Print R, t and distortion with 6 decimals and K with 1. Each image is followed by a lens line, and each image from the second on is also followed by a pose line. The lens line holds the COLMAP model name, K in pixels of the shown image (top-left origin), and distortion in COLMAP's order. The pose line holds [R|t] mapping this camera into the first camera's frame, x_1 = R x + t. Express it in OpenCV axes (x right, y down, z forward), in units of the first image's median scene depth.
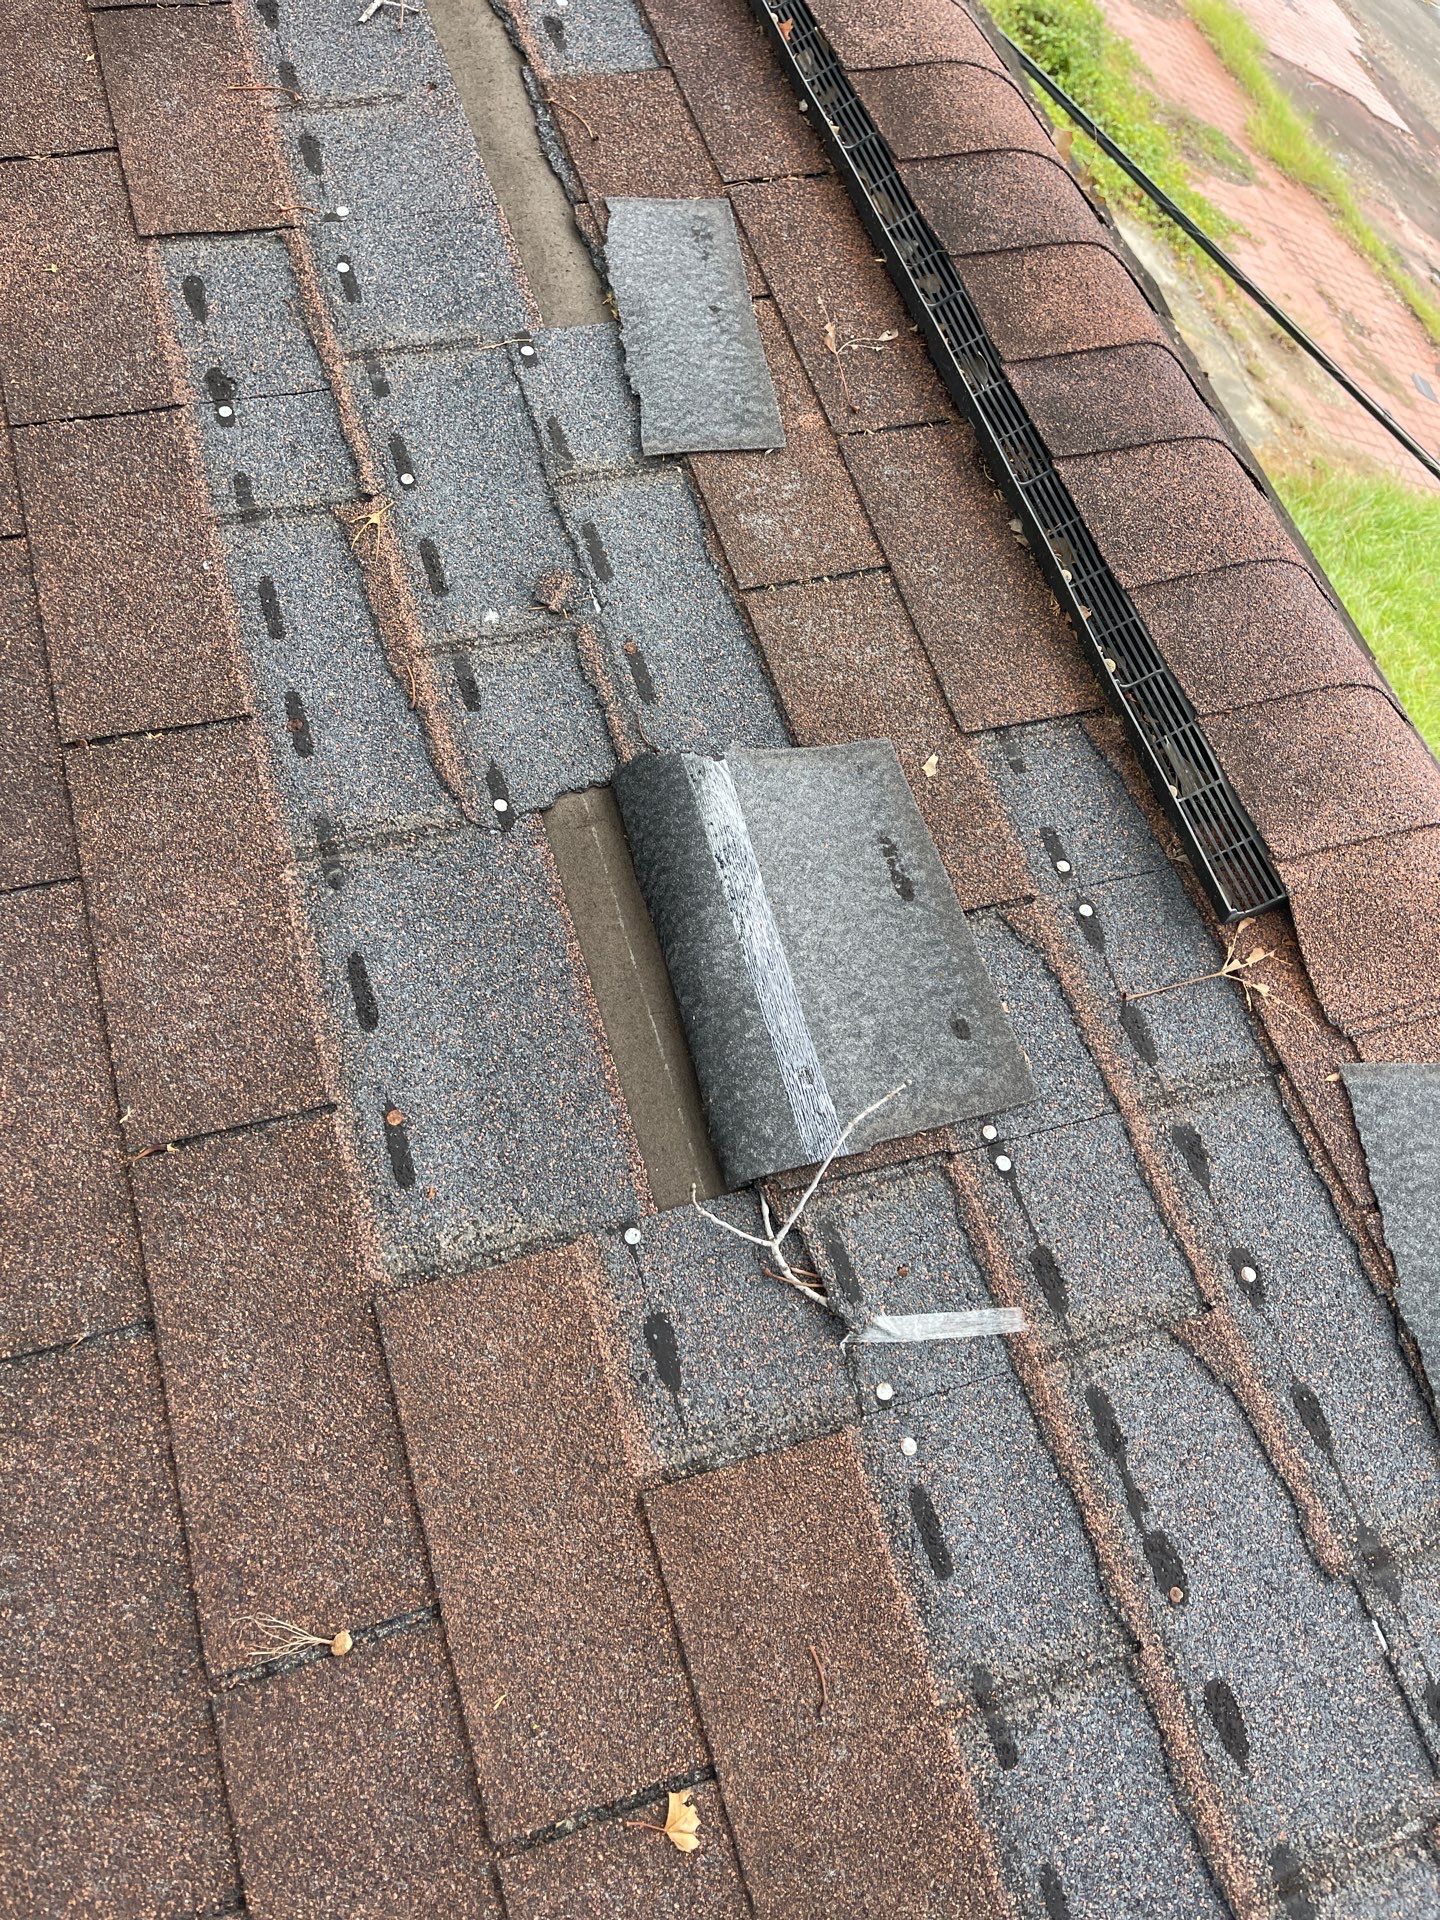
lens RADIAL K [[1426.9, 0, 717.8], [0, 1426.9, 975.6], [0, 0, 1]] dist [0.055372, -0.075448]
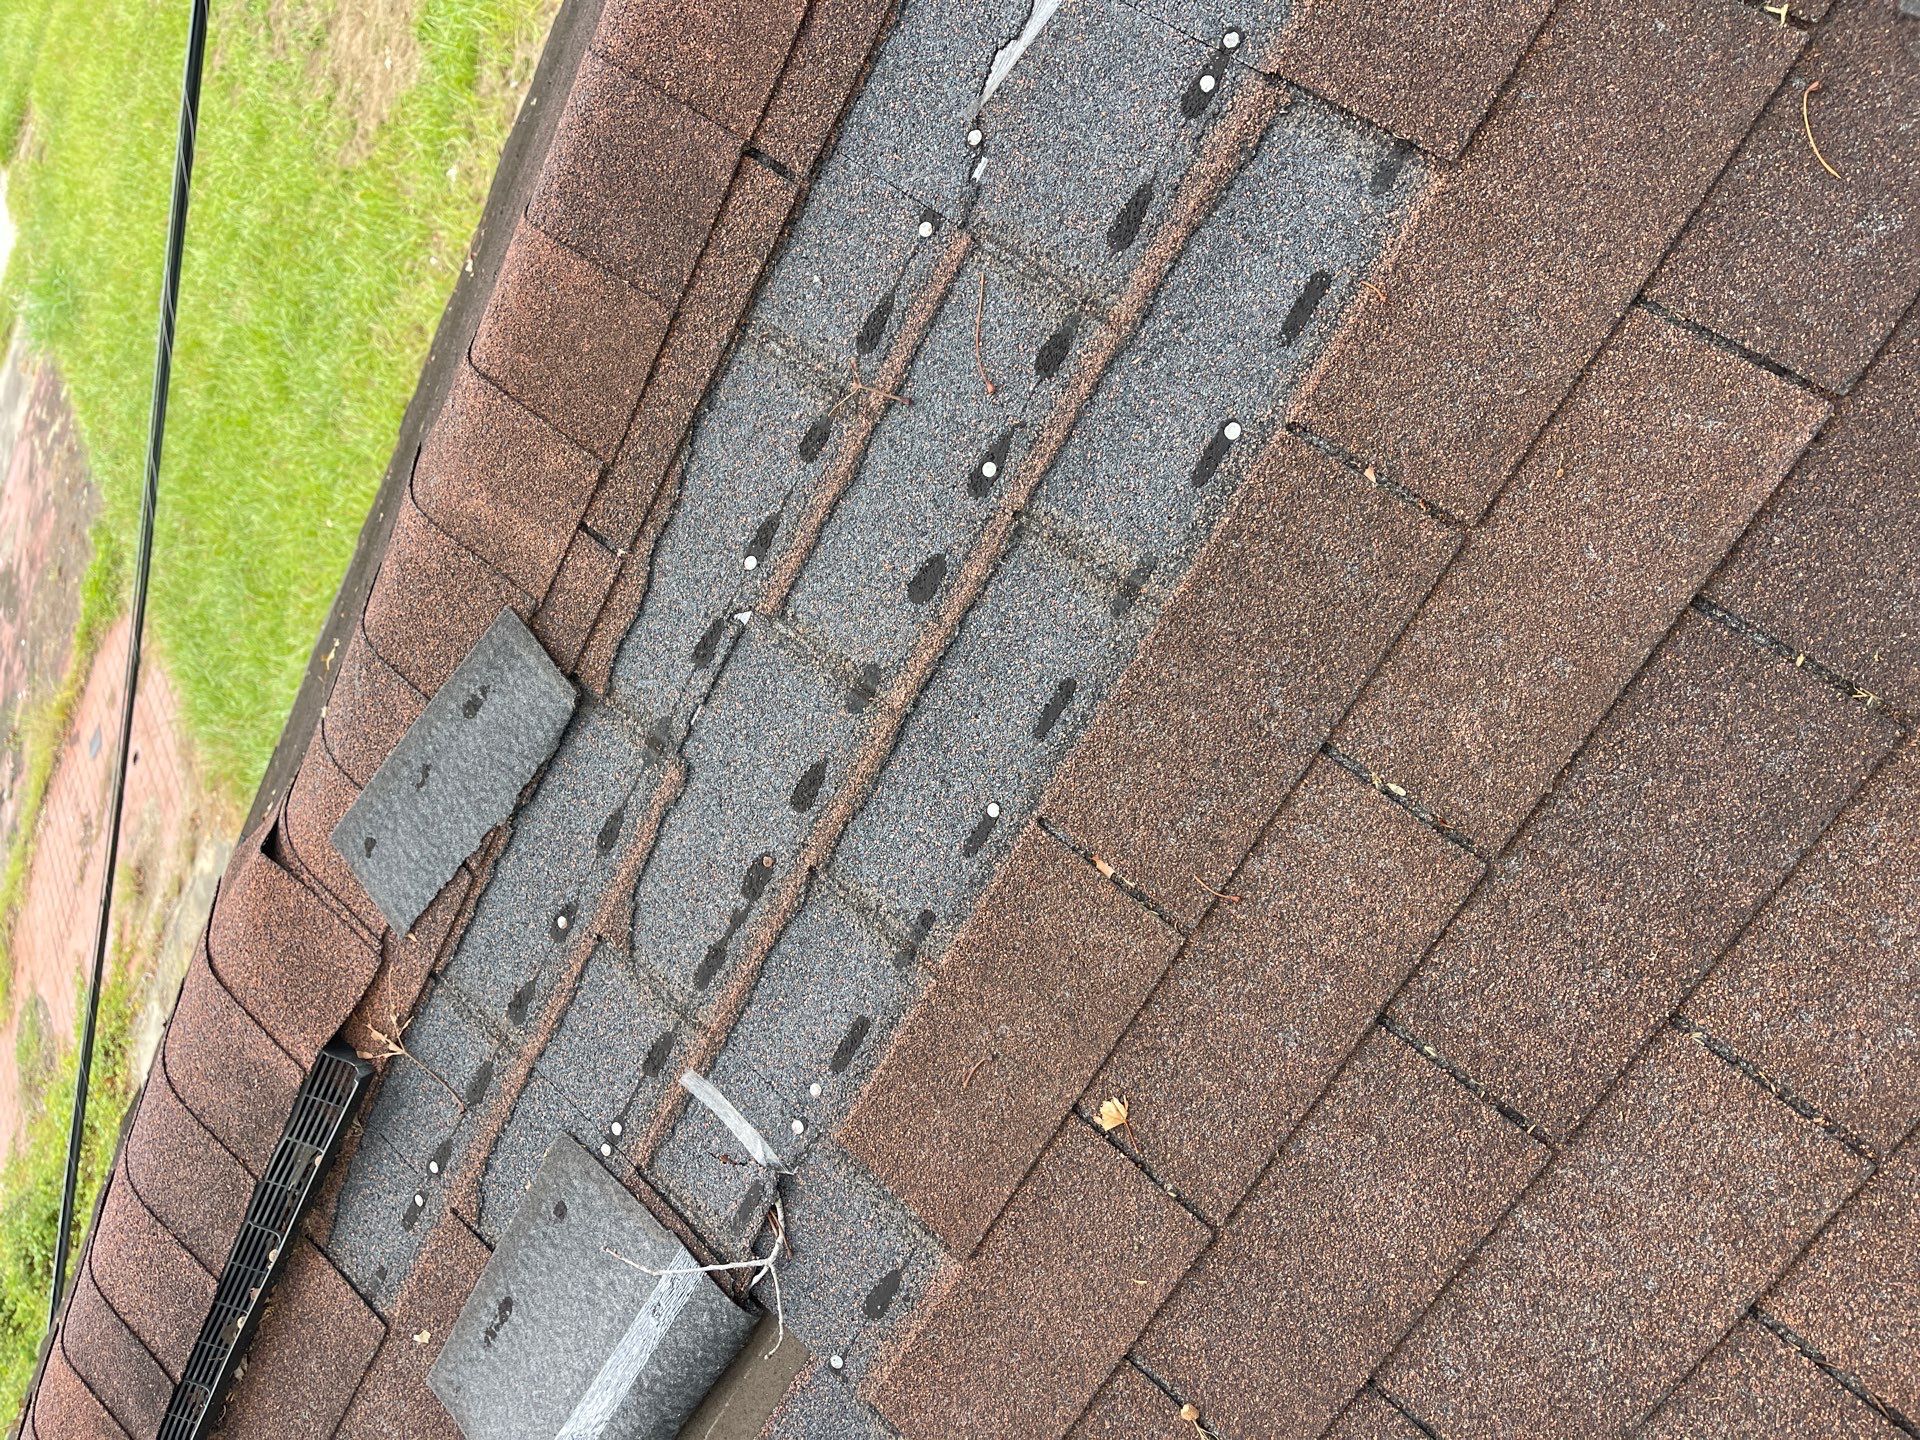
lens RADIAL K [[1465.2, 0, 960.6], [0, 1465.2, 720.5], [0, 0, 1]] dist [0.052710, -0.080935]
pose [[-0.629497, -0.771789, 0.089859, 0.173213], [0.775946, -0.630452, 0.020922, 0.557106], [0.040505, 0.082896, 0.995735, -0.265283]]
